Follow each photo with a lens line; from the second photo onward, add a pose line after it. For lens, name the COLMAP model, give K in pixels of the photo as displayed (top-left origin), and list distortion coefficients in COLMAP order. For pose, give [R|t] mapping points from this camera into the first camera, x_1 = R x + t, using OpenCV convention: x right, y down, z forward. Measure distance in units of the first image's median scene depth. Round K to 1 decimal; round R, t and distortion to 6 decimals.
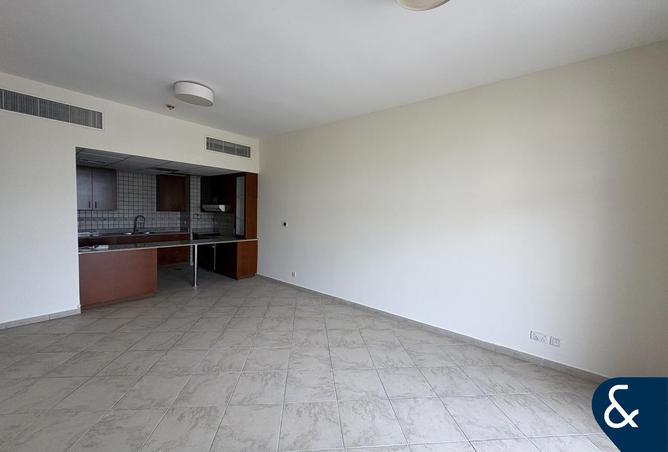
lens RADIAL K [[259.0, 0, 334.0], [0, 259.0, 226.0], [0, 0, 1]] dist [0.000832, 0.000073]
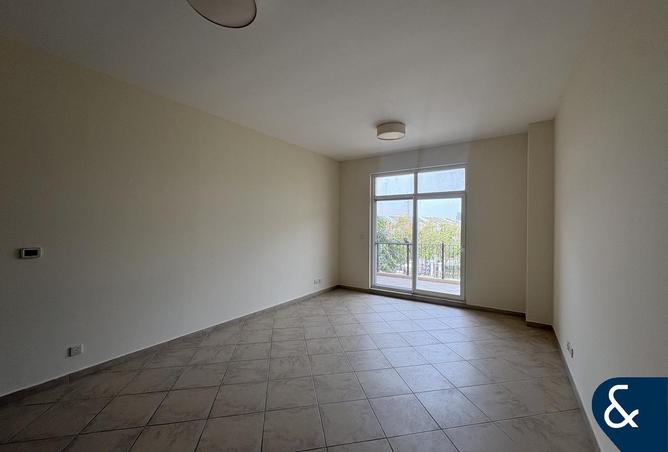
lens RADIAL K [[259.0, 0, 334.0], [0, 259.0, 226.0], [0, 0, 1]] dist [0.000832, 0.000073]
pose [[-0.085846, -0.036875, 0.995626, -0.985313], [0.033561, 0.998641, 0.039880, -0.077217], [-0.995743, 0.036838, -0.084491, 0.786644]]
